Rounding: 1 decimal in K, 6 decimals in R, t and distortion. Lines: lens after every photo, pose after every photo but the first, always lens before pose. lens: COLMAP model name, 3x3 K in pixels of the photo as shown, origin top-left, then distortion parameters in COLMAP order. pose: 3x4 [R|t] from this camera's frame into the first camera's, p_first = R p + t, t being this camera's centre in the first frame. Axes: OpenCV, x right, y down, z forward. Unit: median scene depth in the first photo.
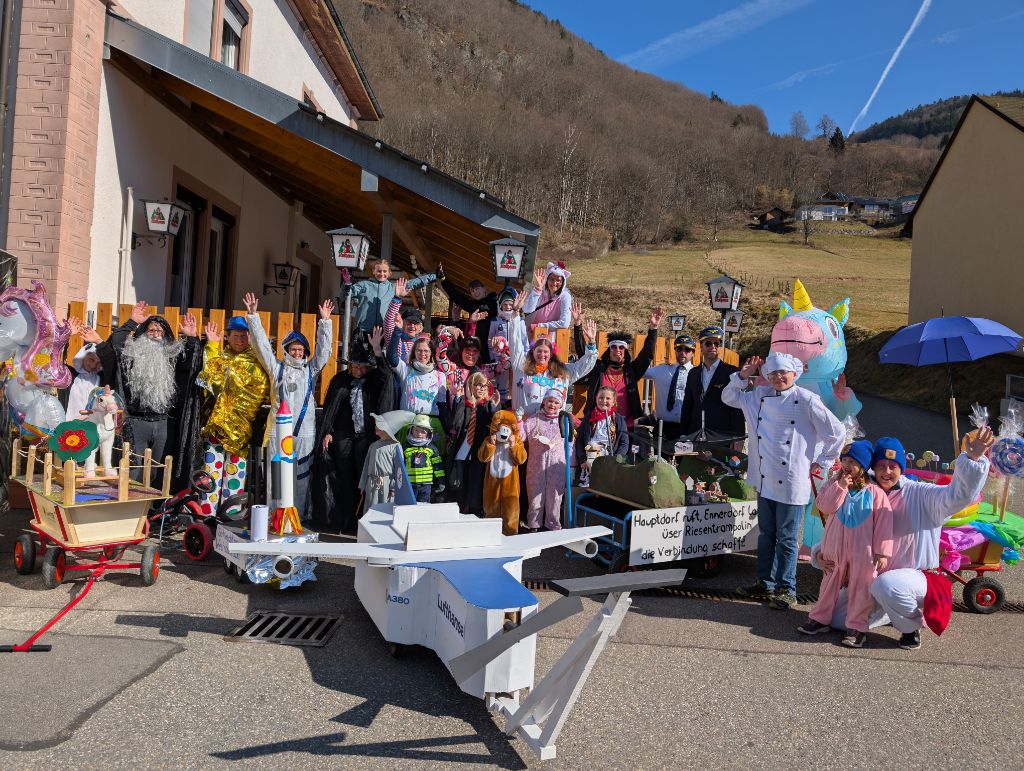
lens RADIAL K [[790.6, 0, 503.4], [0, 790.6, 368.0], [0, 0, 1]] dist [-0.008310, 0.000186]
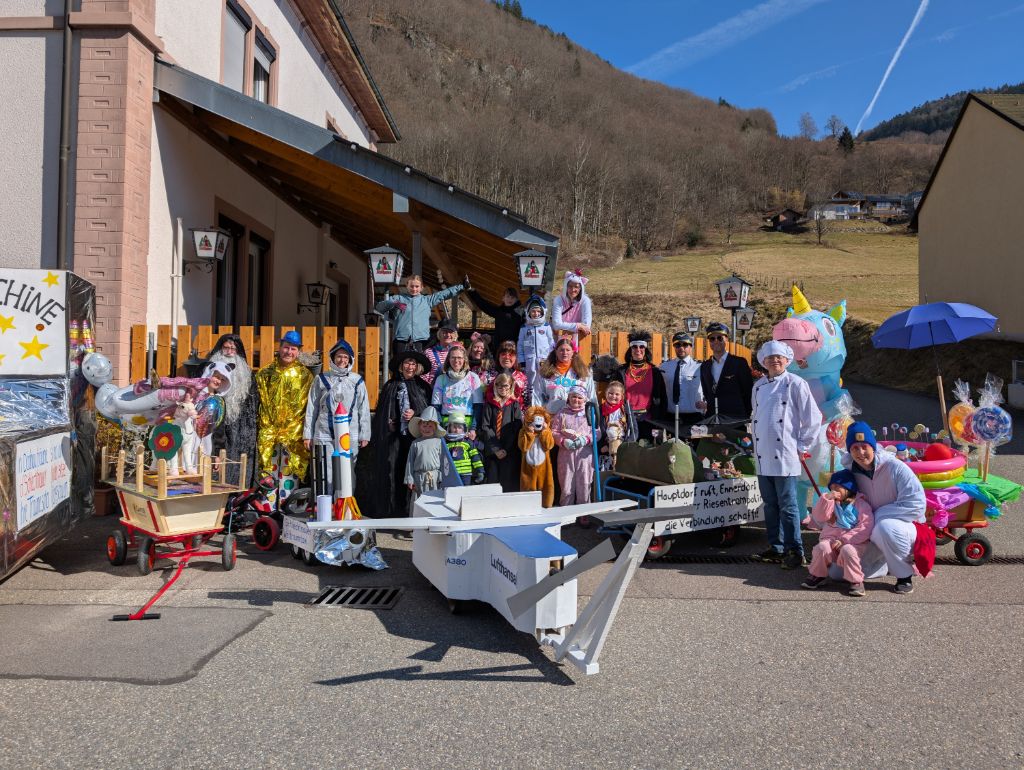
lens RADIAL K [[793.3, 0, 528.9], [0, 793.3, 363.2], [0, 0, 1]] dist [-0.005595, -0.008942]
pose [[0.999010, -0.043917, 0.007048, -0.012161], [0.044061, 0.998793, -0.021695, 0.017278], [-0.006087, 0.021984, 0.999740, -0.099234]]
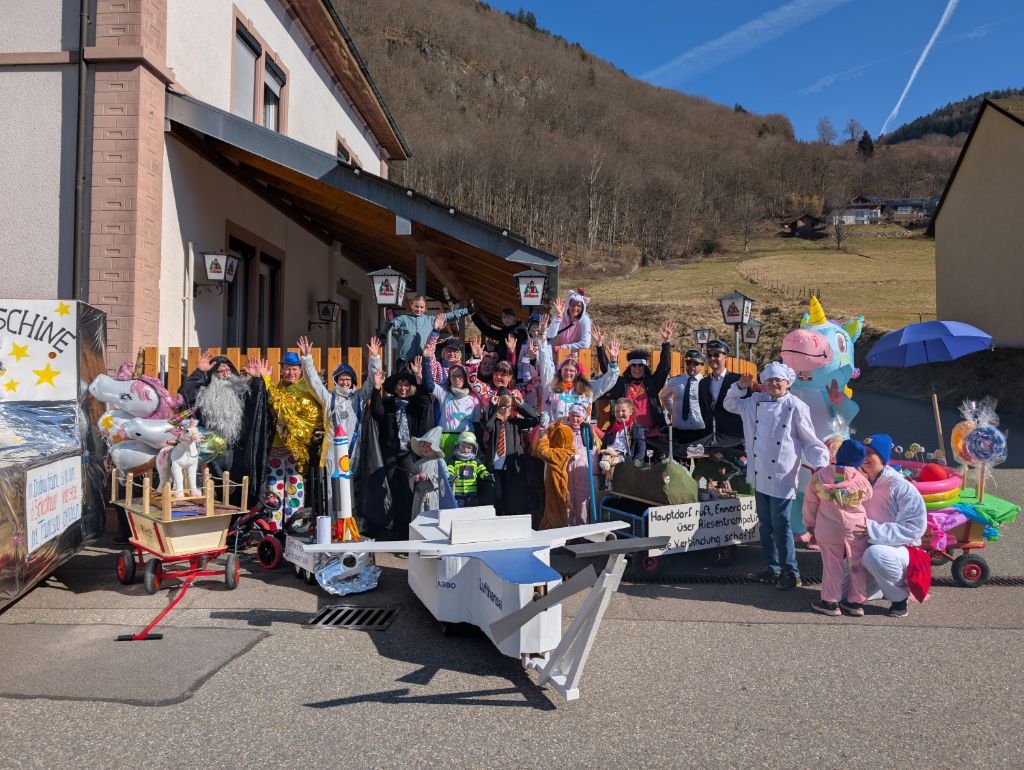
lens RADIAL K [[790.9, 0, 515.3], [0, 790.9, 365.2], [0, 0, 1]] dist [-0.003697, -0.008992]
pose [[0.998275, -0.049741, -0.031198, 0.013752], [0.048761, 0.998316, -0.031419, 0.002272], [0.032708, 0.029843, 0.999019, -0.112841]]
